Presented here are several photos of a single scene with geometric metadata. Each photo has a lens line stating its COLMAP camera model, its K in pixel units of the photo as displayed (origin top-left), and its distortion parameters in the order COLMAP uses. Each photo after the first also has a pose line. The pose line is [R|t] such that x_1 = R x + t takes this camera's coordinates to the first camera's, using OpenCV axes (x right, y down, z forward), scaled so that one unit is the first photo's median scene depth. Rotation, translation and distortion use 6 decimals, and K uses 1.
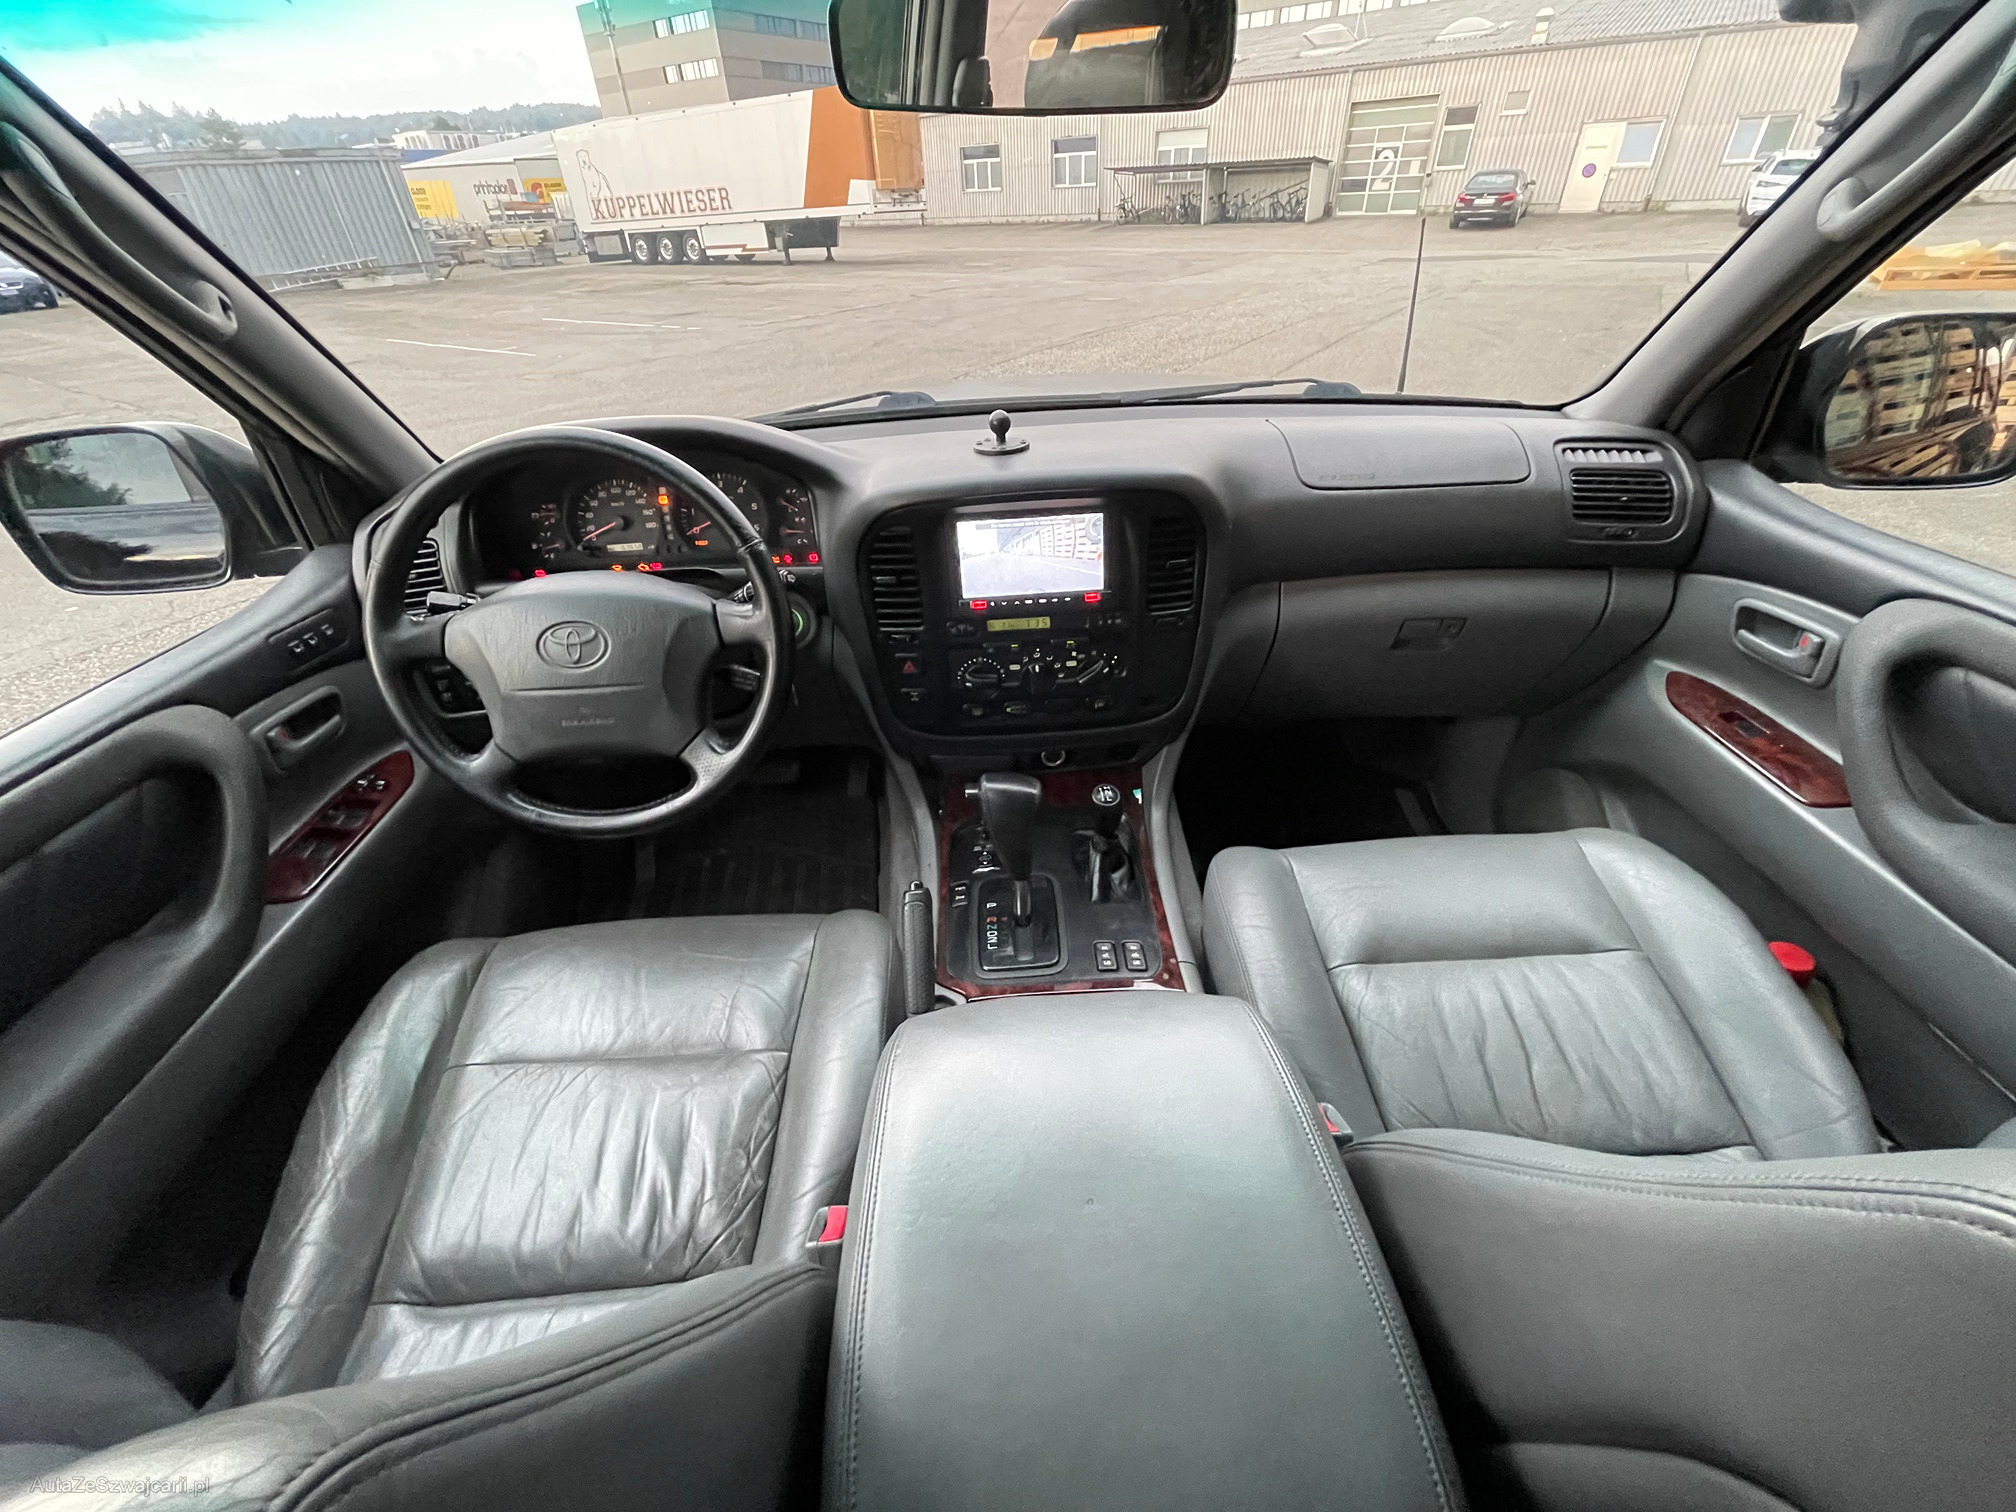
lens RADIAL K [[793.7, 0, 1007.2], [0, 793.7, 741.4], [0, 0, 1]] dist [-0.001718, 0.000388]
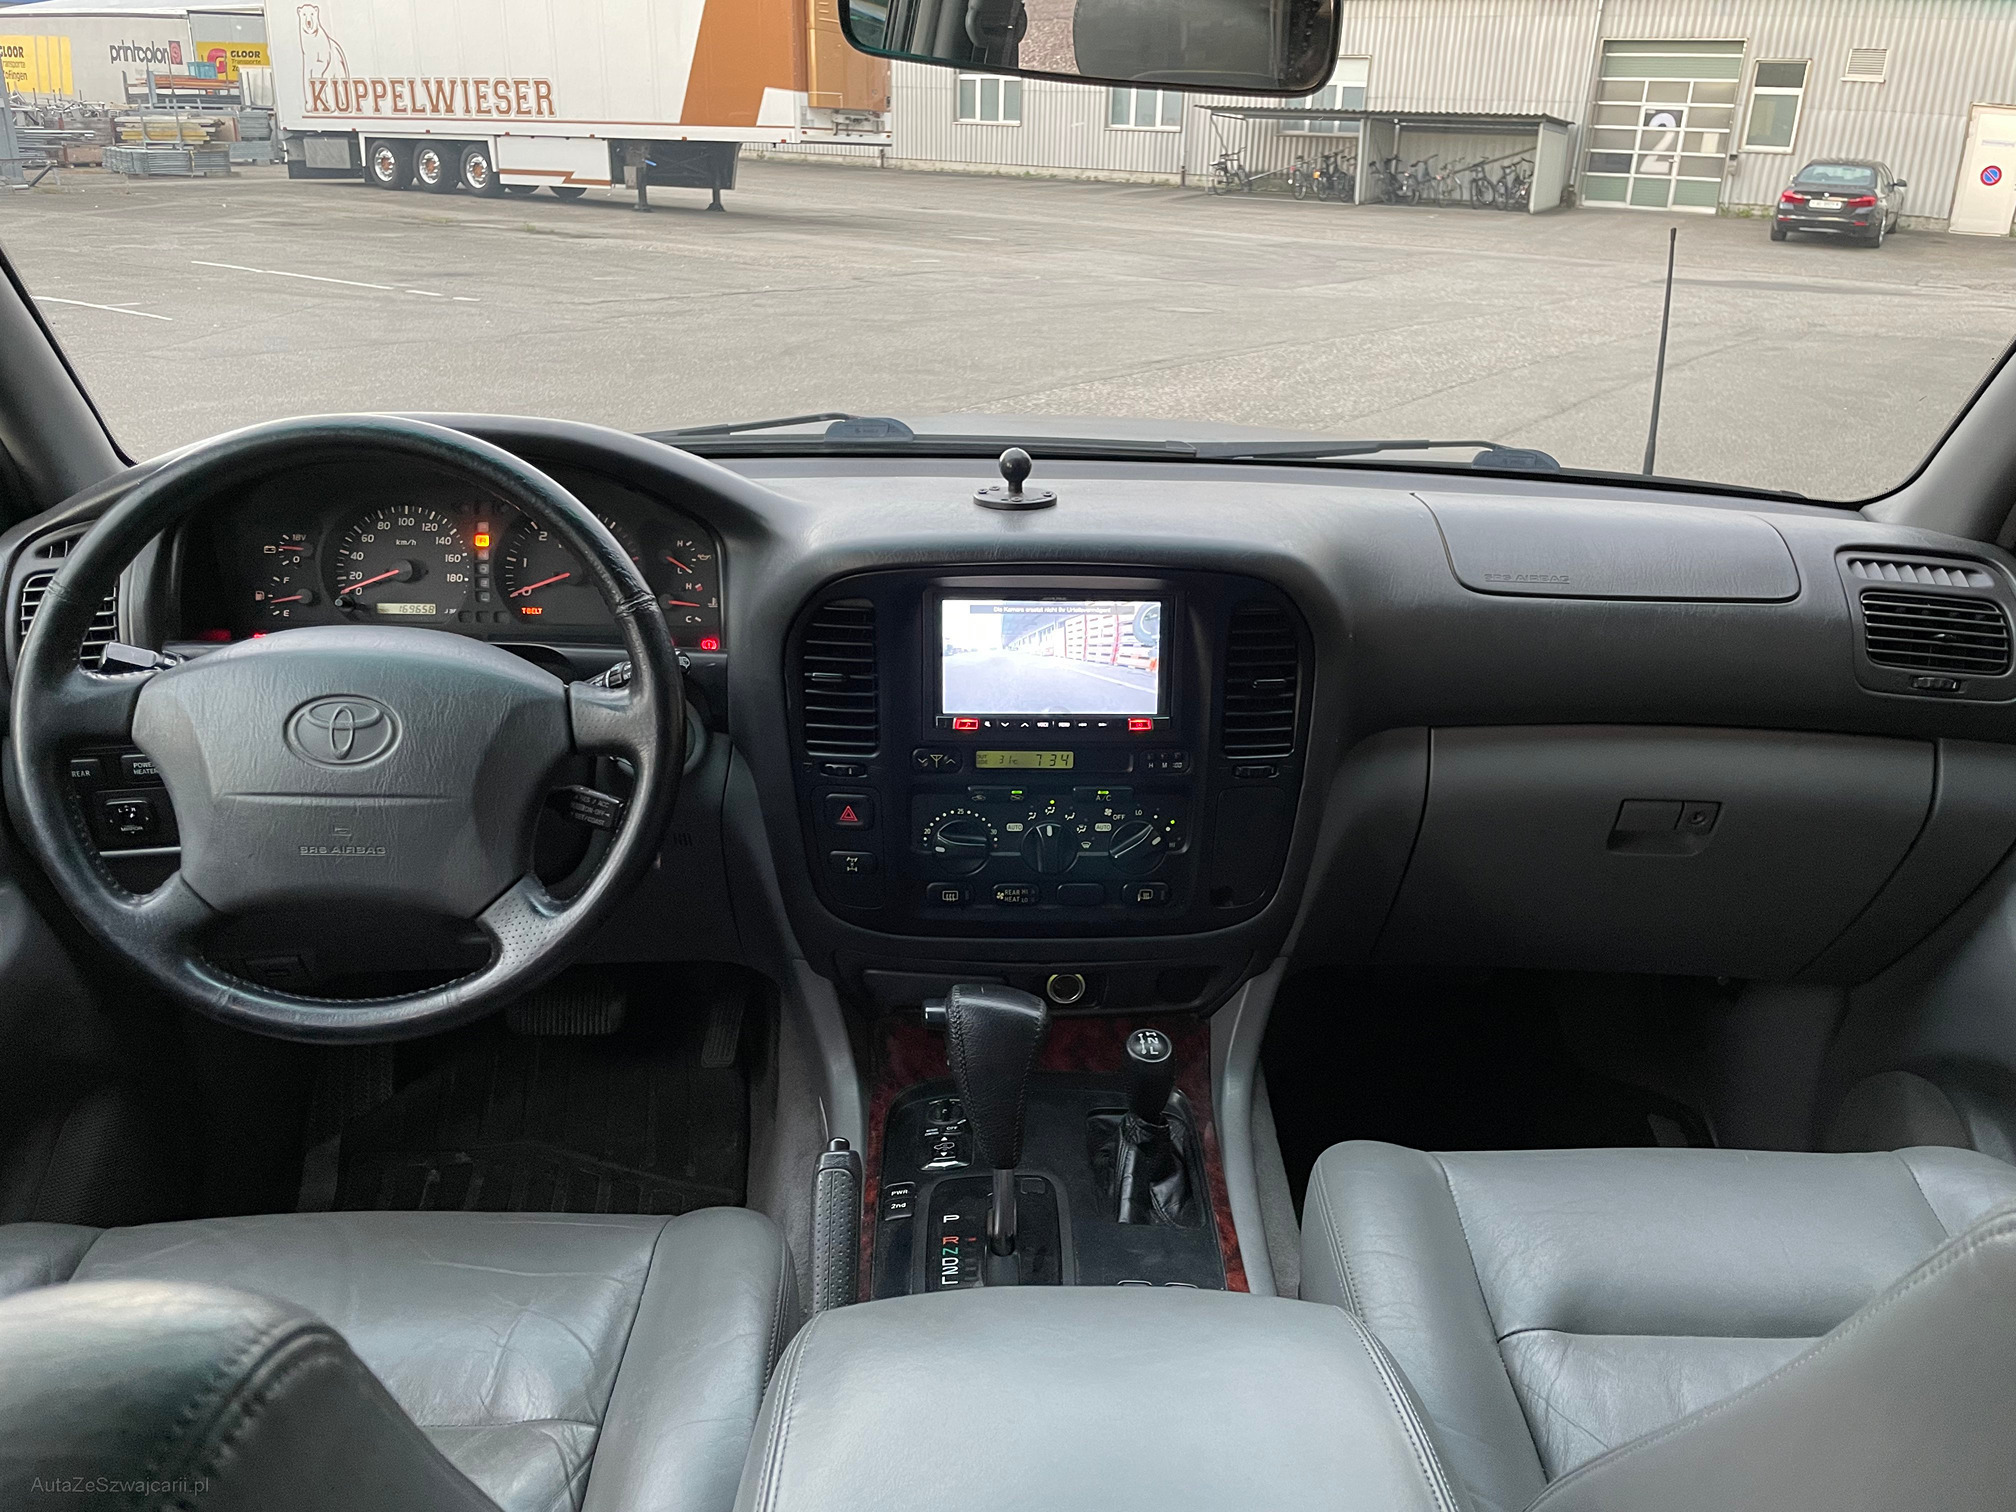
lens RADIAL K [[1507.0, 0, 1042.0], [0, 1507.0, 754.3], [0, 0, 1]] dist [0.097378, -0.142074]
pose [[0.997254, 0.065084, 0.035325, -0.013602], [-0.055996, 0.974916, -0.215413, 0.099481], [-0.048459, 0.212843, 0.975884, -0.179453]]
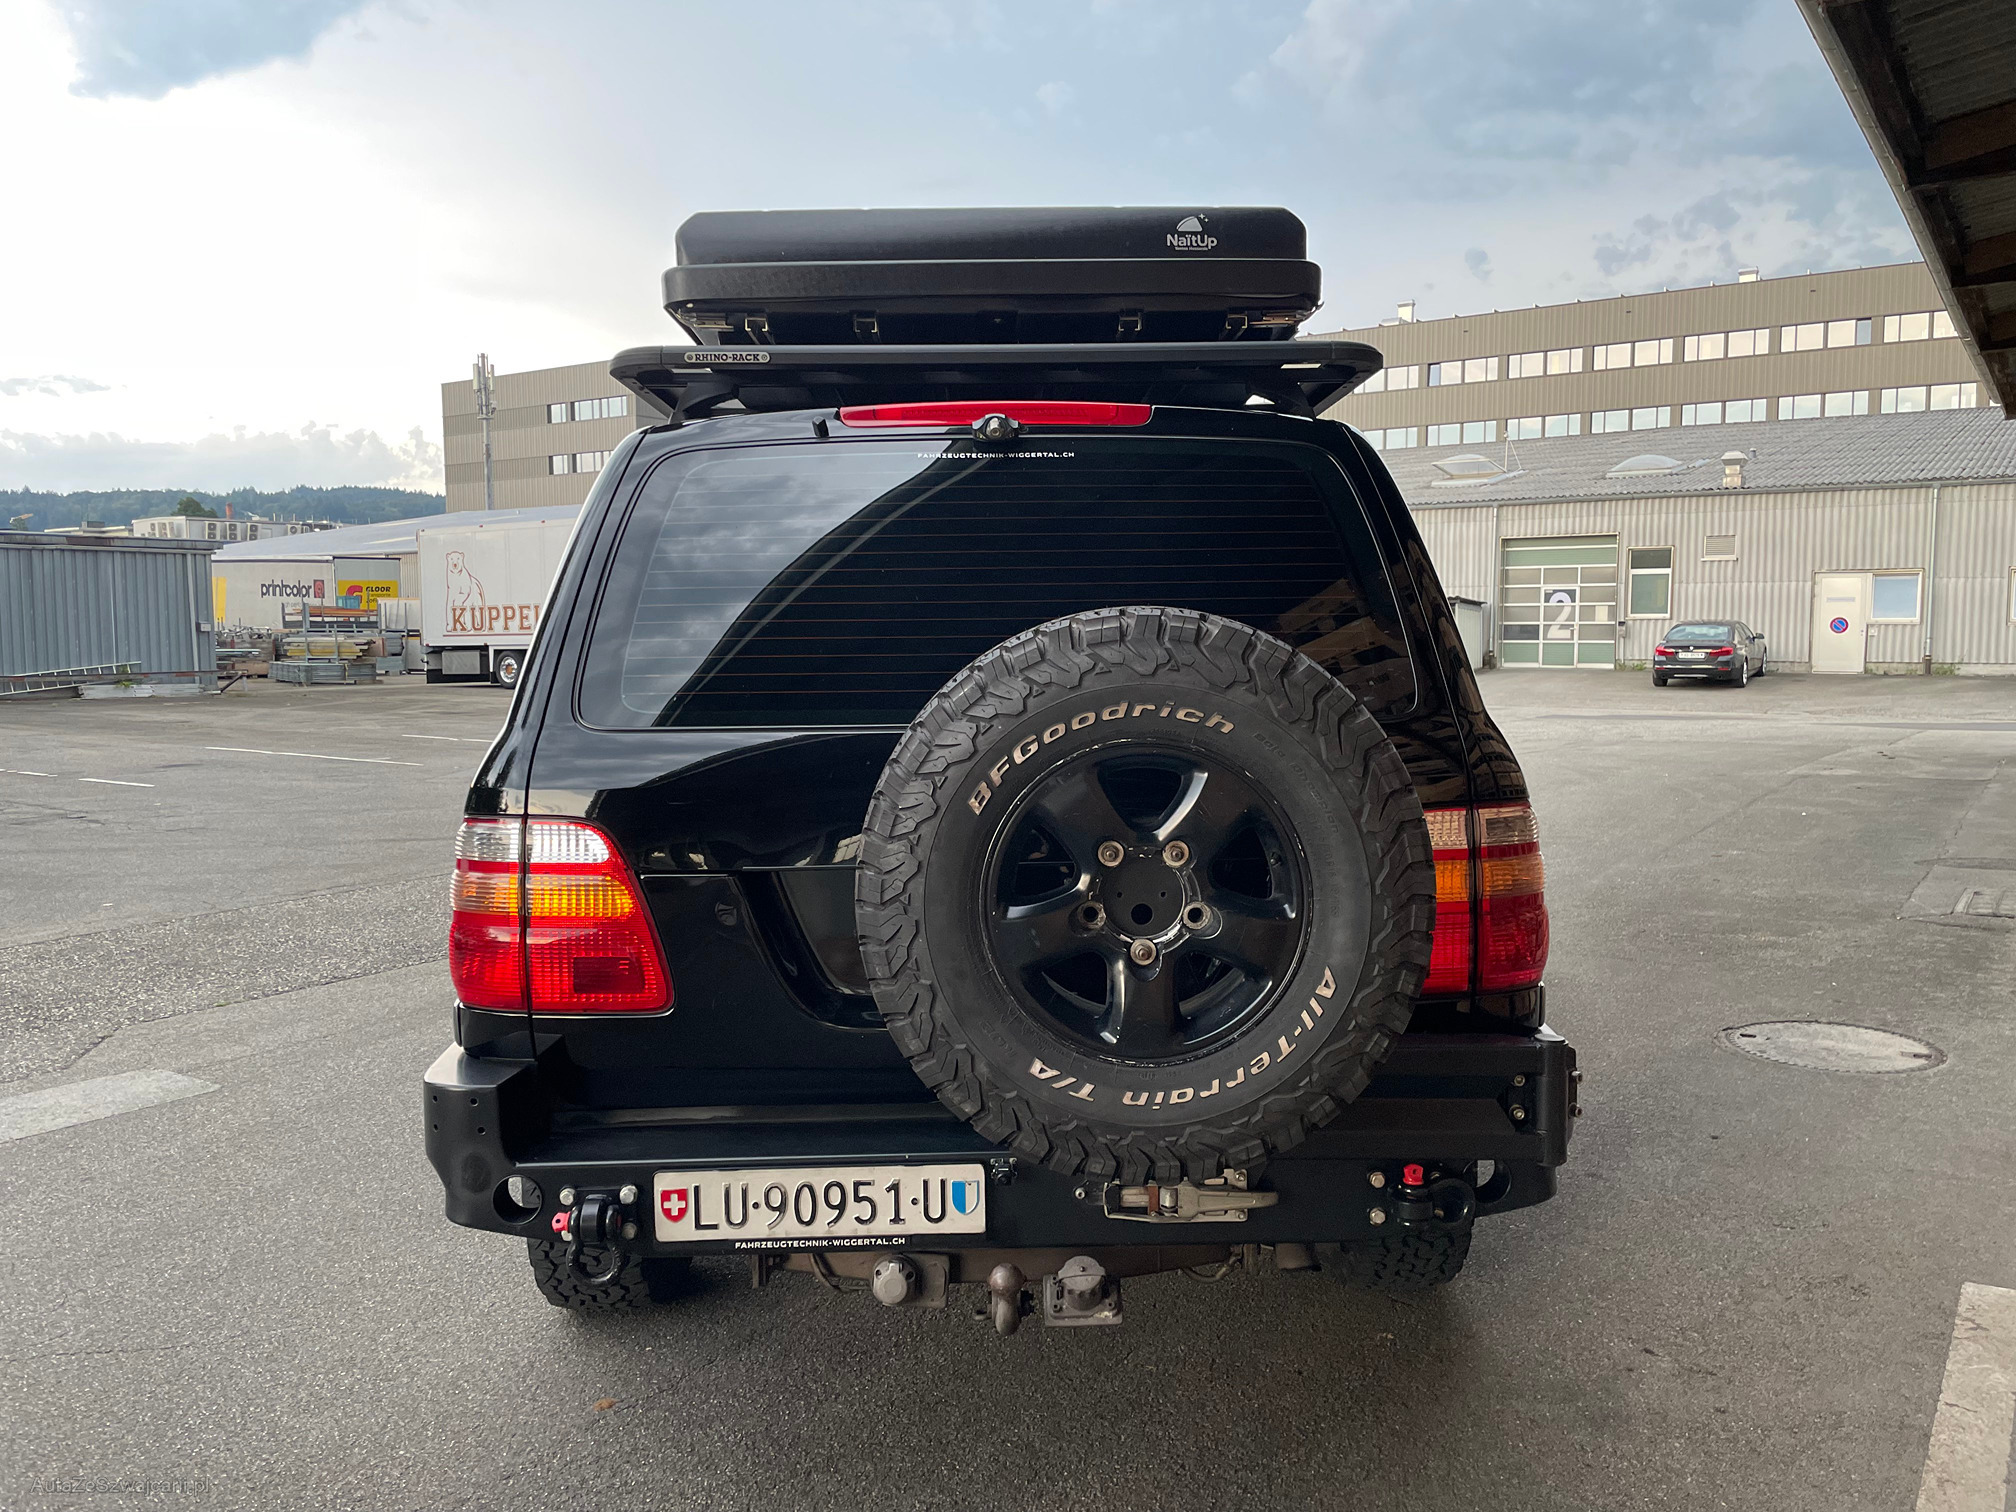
lens RADIAL K [[1507.0, 0, 1042.0], [0, 1507.0, 754.3], [0, 0, 1]] dist [0.097378, -0.142074]
pose [[0.999326, 0.036448, 0.004360, 0.116580], [-0.029441, 0.866775, -0.497830, 2.101946], [-0.021924, 0.497366, 0.867264, -2.910789]]
